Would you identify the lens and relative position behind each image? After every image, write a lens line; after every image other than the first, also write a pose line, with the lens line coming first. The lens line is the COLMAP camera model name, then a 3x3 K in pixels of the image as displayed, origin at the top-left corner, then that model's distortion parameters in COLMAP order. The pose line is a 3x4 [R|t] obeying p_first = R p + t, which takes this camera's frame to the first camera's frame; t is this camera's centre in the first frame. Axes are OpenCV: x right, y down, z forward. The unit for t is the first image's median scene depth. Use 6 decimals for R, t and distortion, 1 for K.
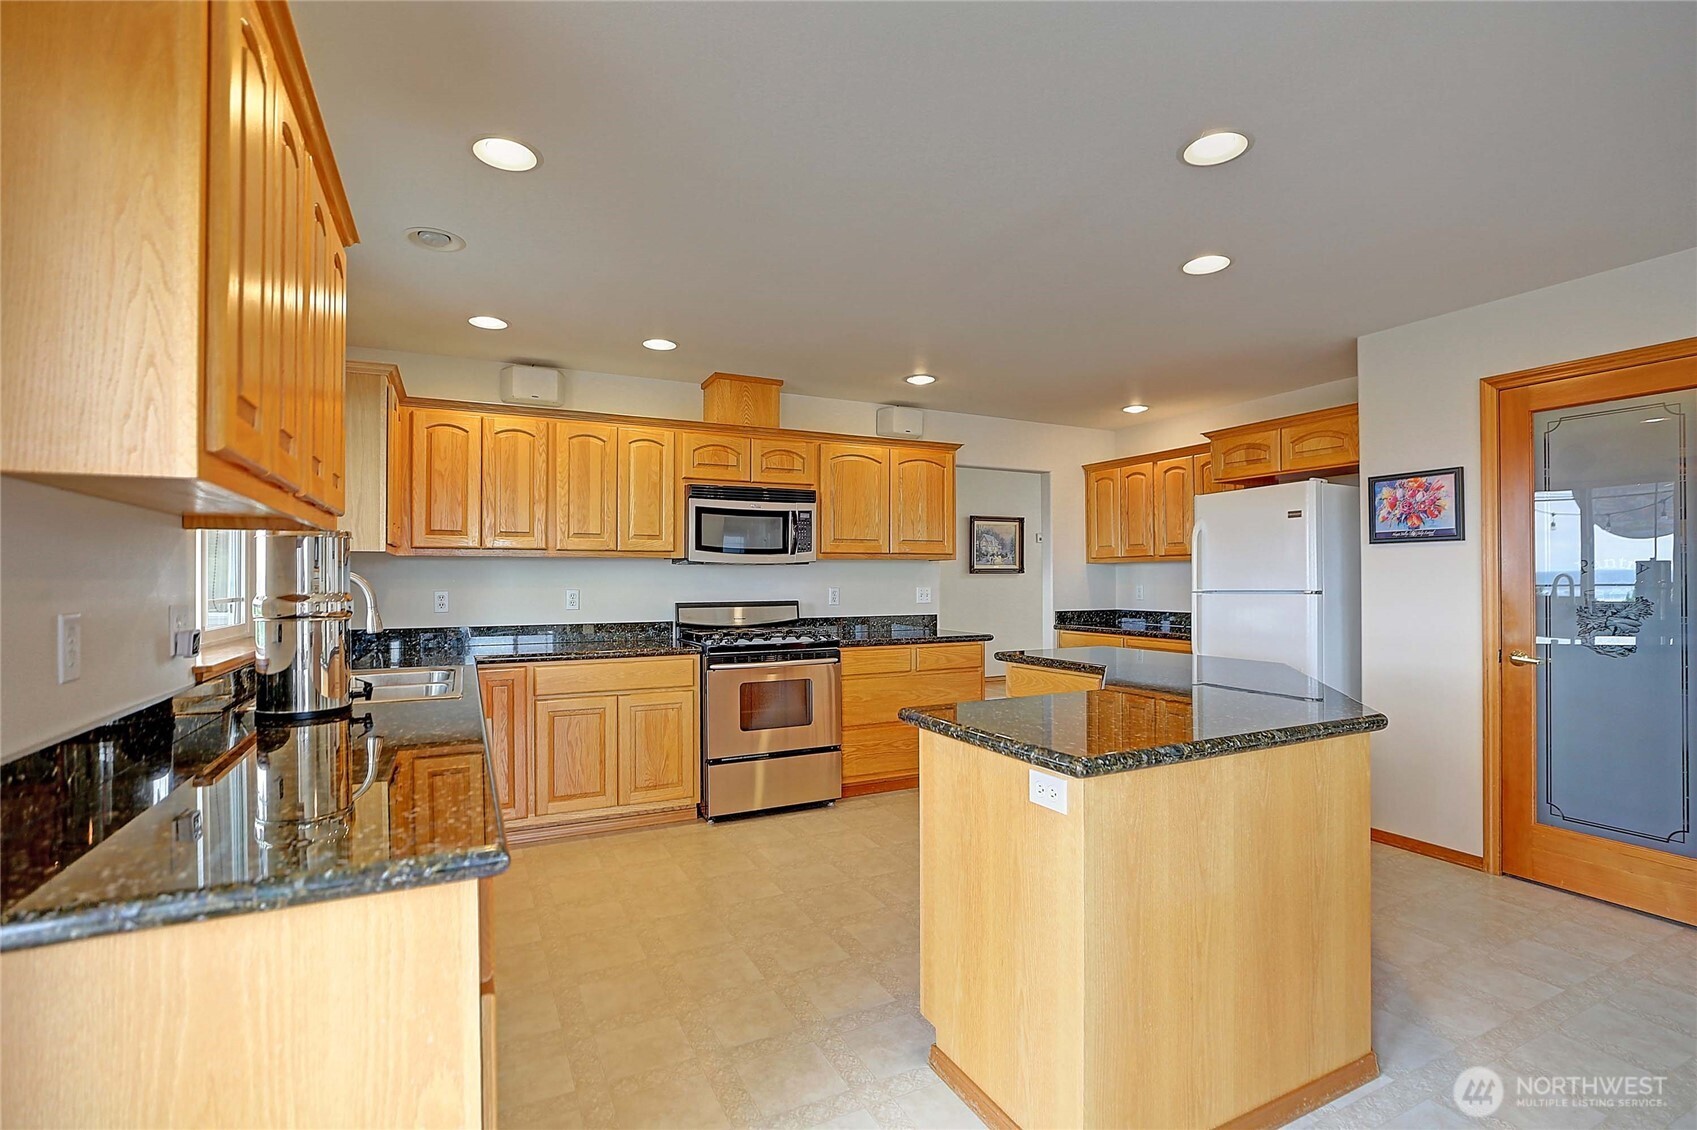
lens RADIAL K [[796.3, 0, 833.0], [0, 796.3, 570.7], [0, 0, 1]] dist [-0.002070, -0.000342]
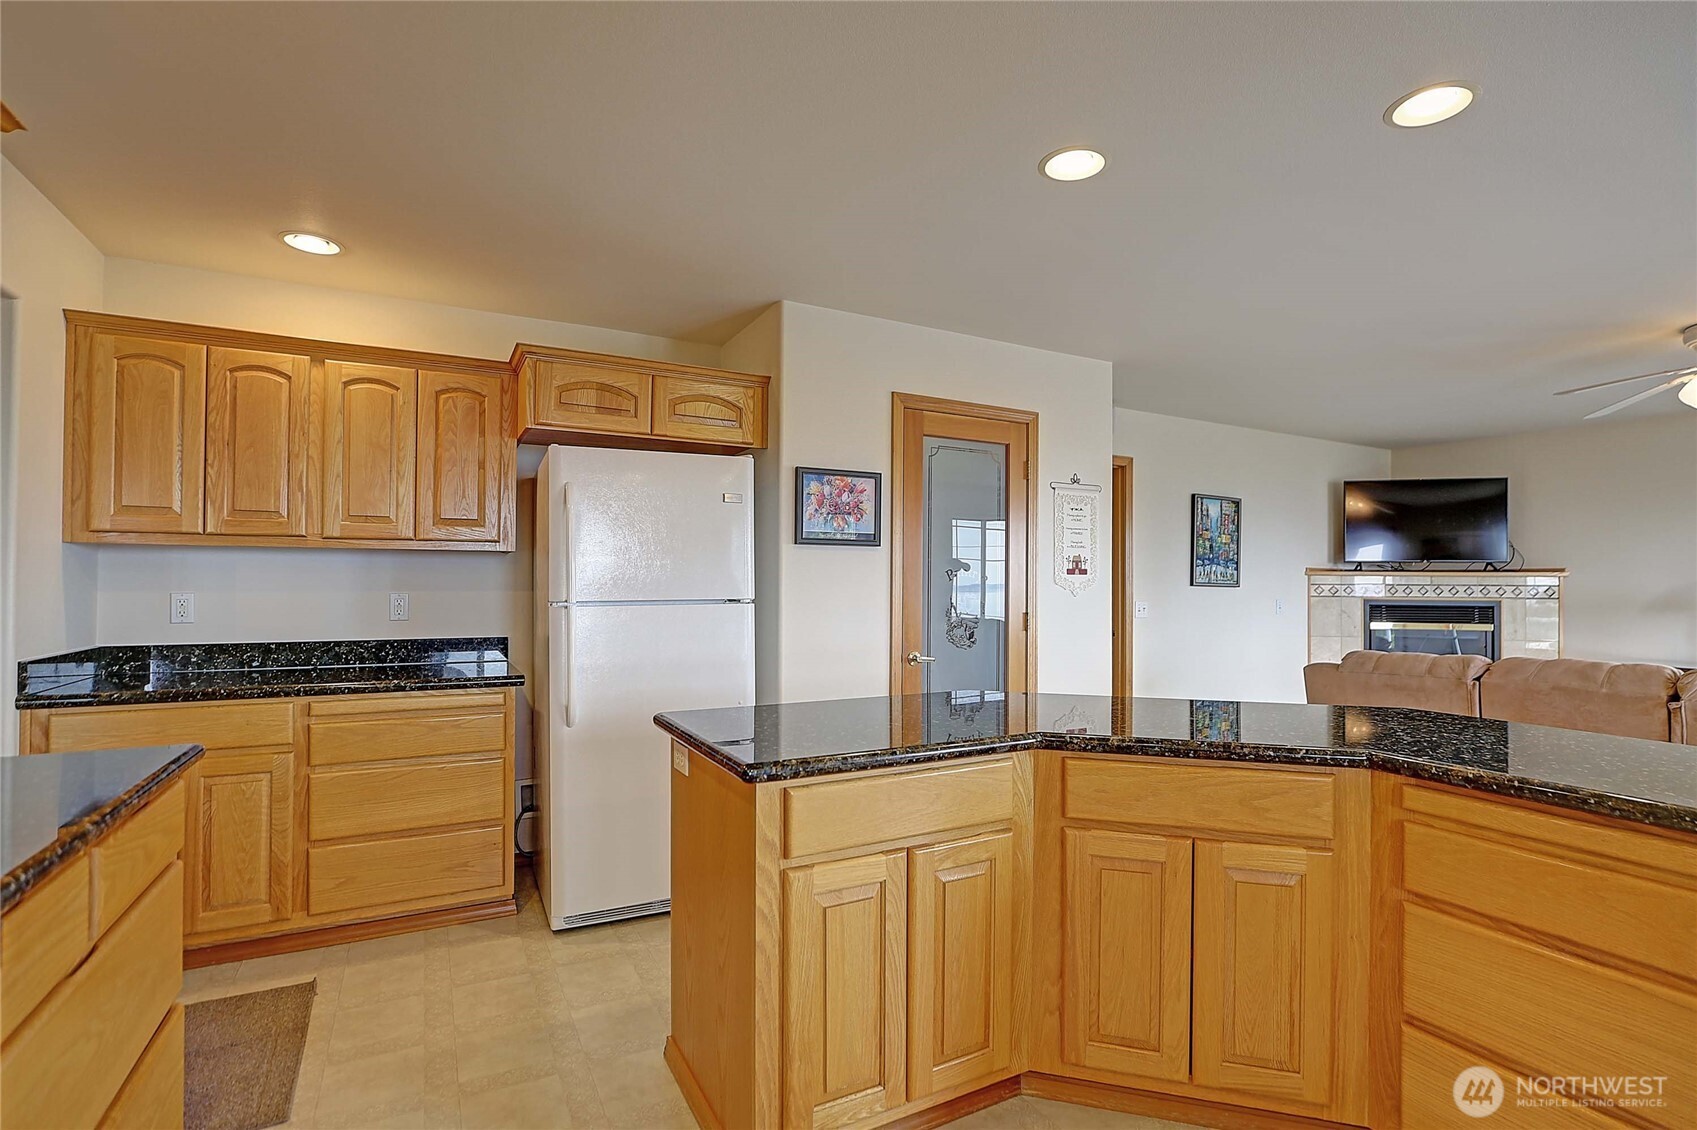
lens RADIAL K [[796.3, 0, 845.7], [0, 796.3, 578.7], [0, 0, 1]] dist [-0.002070, -0.000342]
pose [[-0.043537, 0.004896, 0.999040, -0.149593], [-0.016007, 0.999856, -0.005598, 0.006679], [-0.998924, -0.016235, -0.043452, 0.746498]]
